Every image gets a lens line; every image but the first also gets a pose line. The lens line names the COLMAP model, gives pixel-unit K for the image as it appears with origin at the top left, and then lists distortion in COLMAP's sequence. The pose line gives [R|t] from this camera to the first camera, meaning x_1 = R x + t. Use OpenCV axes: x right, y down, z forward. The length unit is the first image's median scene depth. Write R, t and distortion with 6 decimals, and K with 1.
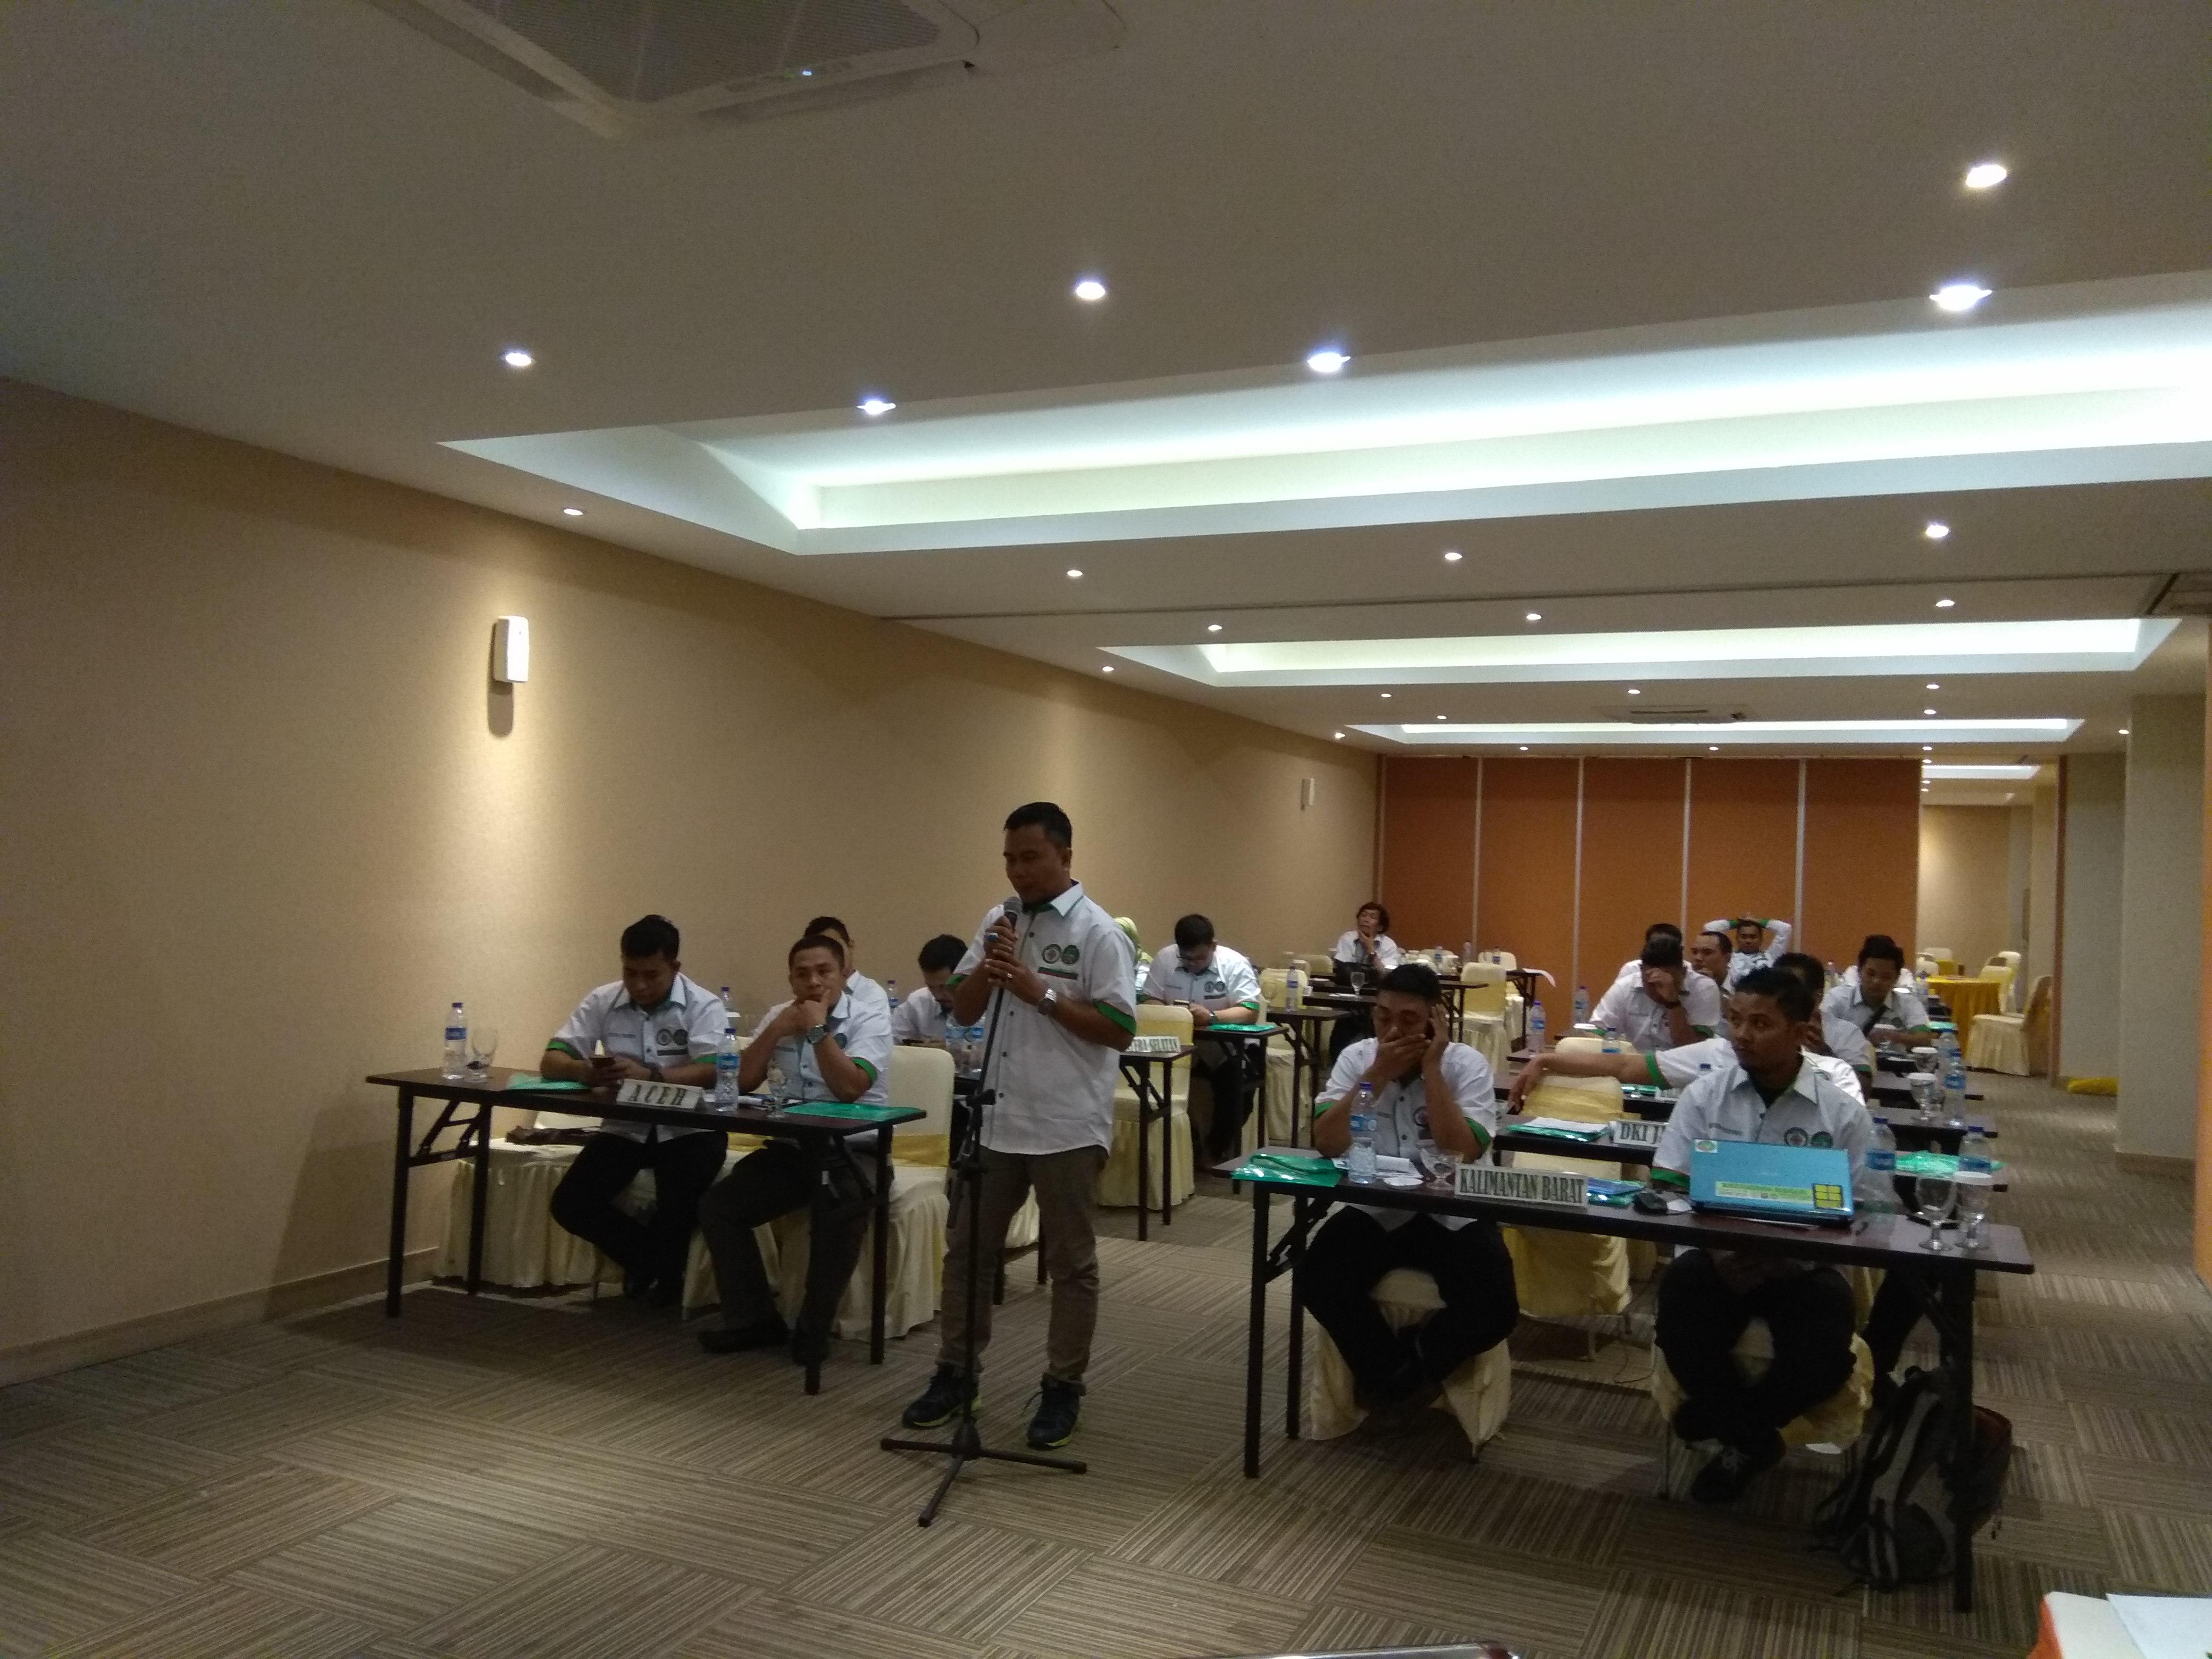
lens RADIAL K [[1737.3, 0, 1100.7], [0, 1737.3, 824.3], [0, 0, 1]] dist [-0.004916, -0.024019]
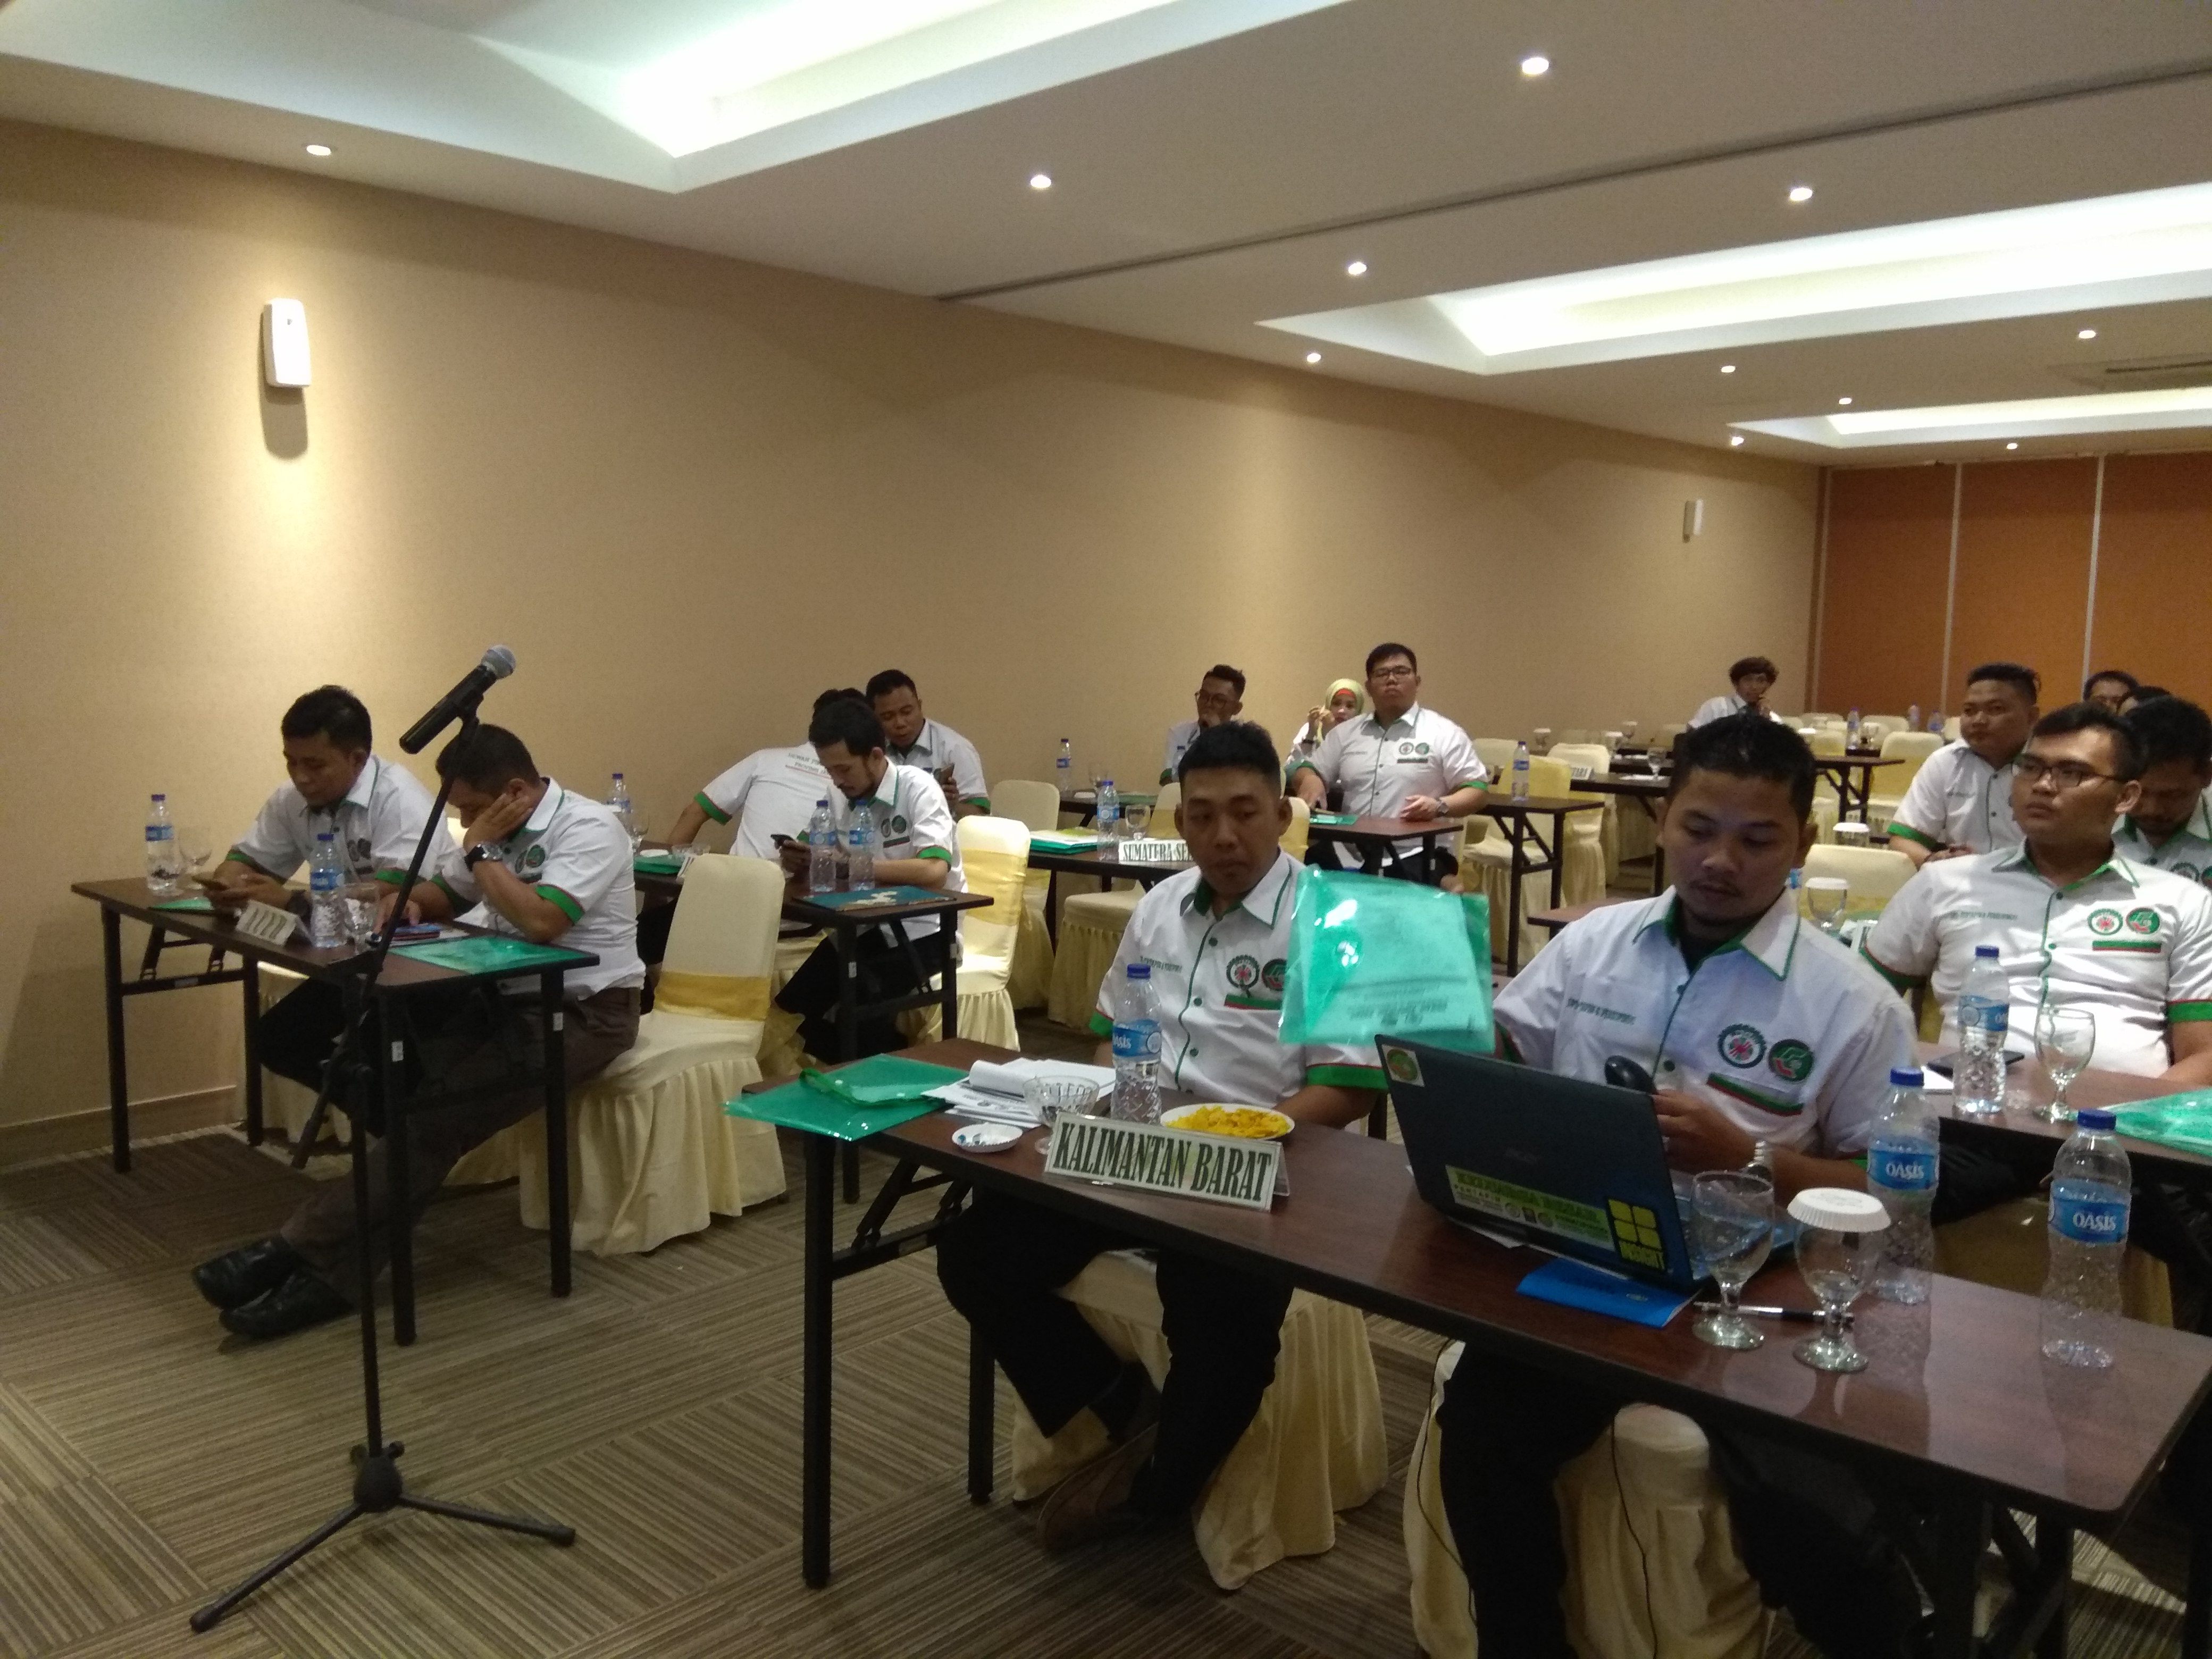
lens RADIAL K [[1737.3, 0, 1098.6], [0, 1737.3, 831.2], [0, 0, 1]] dist [-0.004916, -0.024019]
pose [[0.946478, 0.006288, -0.322707, 0.245505], [0.035797, 0.991597, 0.124311, 0.031280], [0.320777, -0.129209, 0.938300, 0.336029]]
